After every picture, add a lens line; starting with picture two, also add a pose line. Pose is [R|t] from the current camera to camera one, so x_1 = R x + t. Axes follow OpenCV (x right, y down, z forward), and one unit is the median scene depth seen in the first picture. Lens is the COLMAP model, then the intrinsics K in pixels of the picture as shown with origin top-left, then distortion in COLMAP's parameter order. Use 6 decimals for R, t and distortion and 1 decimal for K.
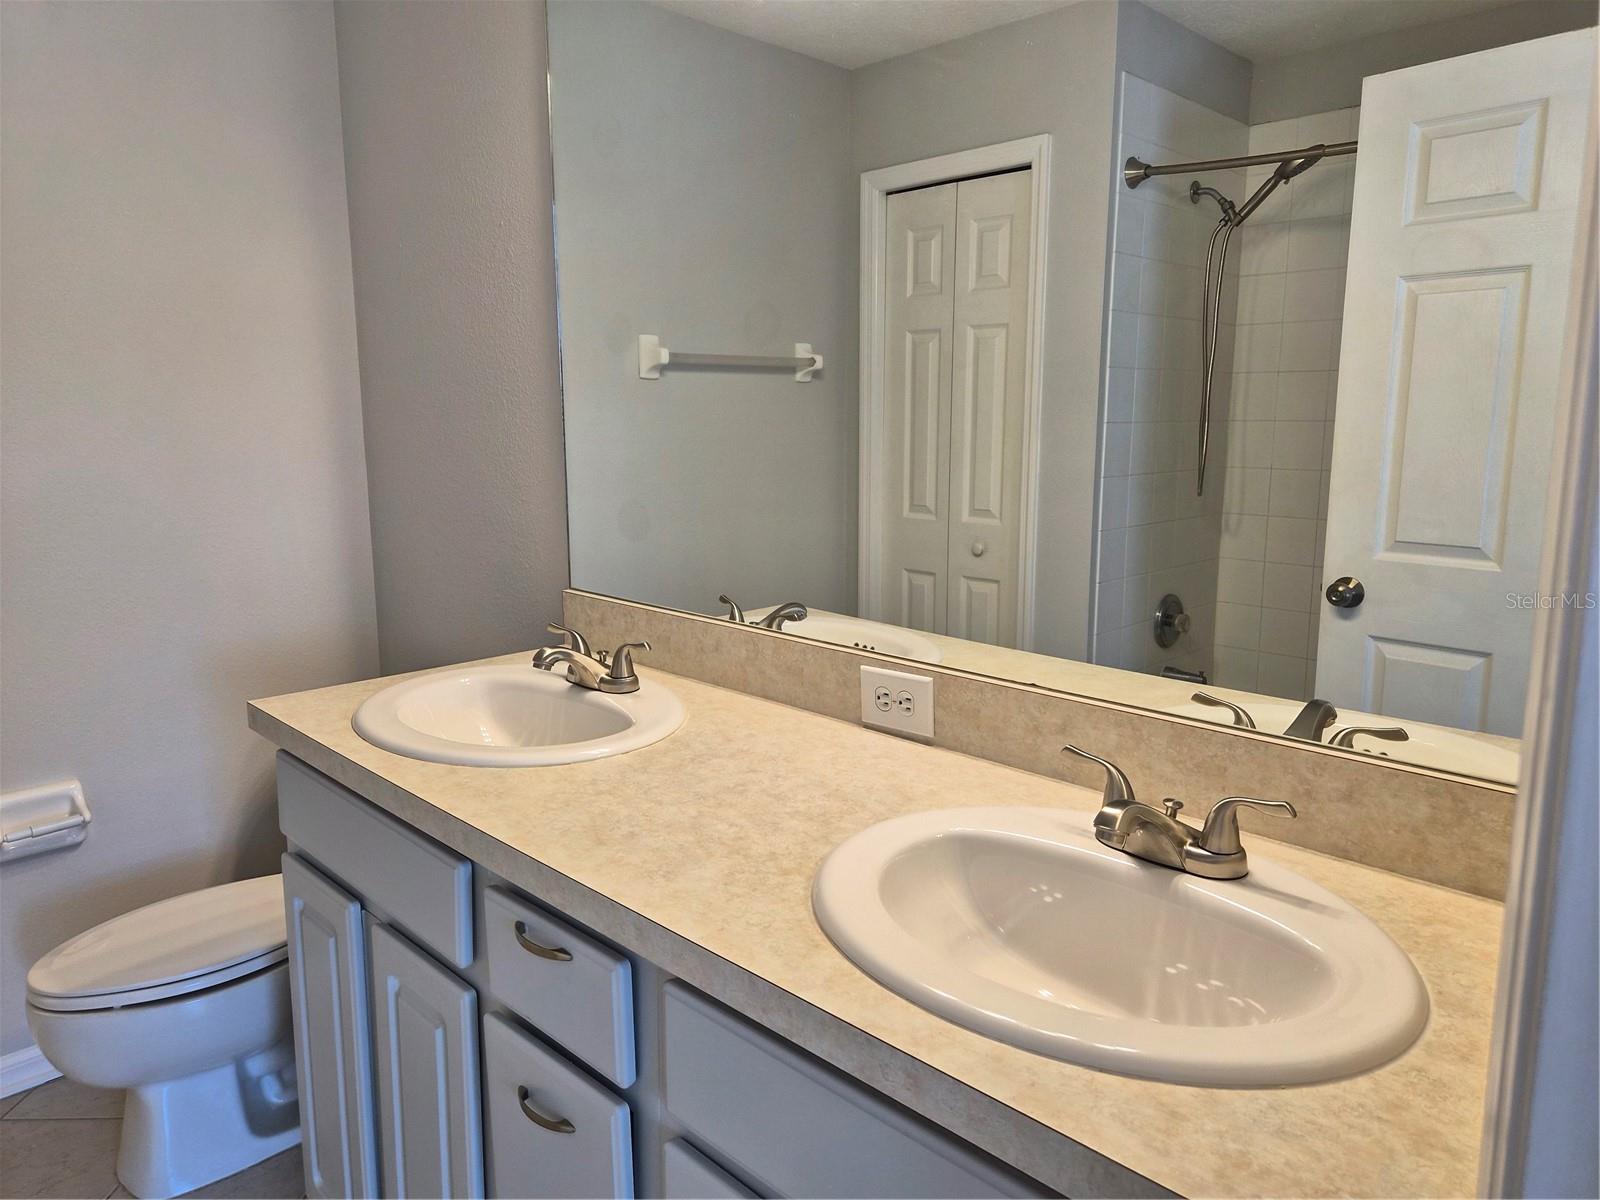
lens RADIAL K [[1084.0, 0, 802.7], [0, 1084.0, 596.6], [0, 0, 1]] dist [0.068417, -0.072617]
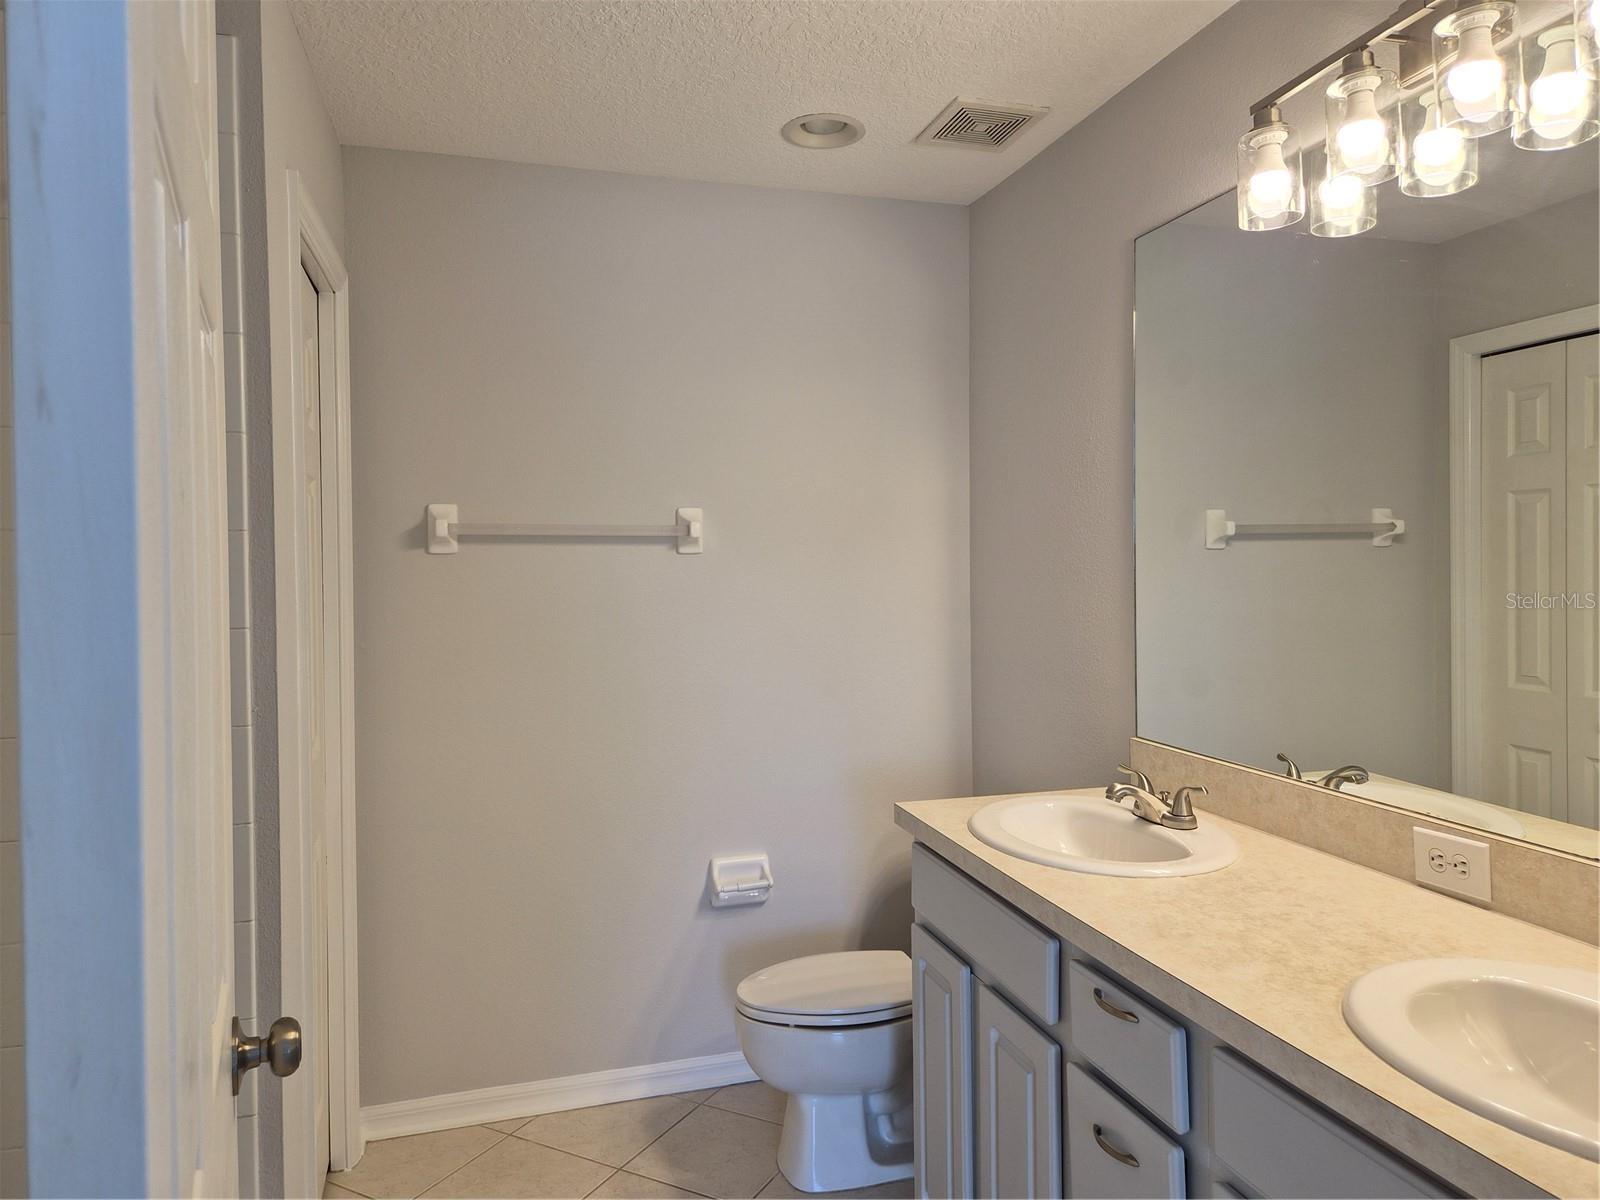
lens RADIAL K [[1121.5, 0, 805.4], [0, 1121.5, 573.1], [0, 0, 1]] dist [0.085722, -0.070211]
pose [[0.882298, -0.001861, -0.470687, 0.052948], [-0.070657, 0.988138, -0.136351, 0.011715], [0.465358, 0.153560, 0.871700, -0.300705]]
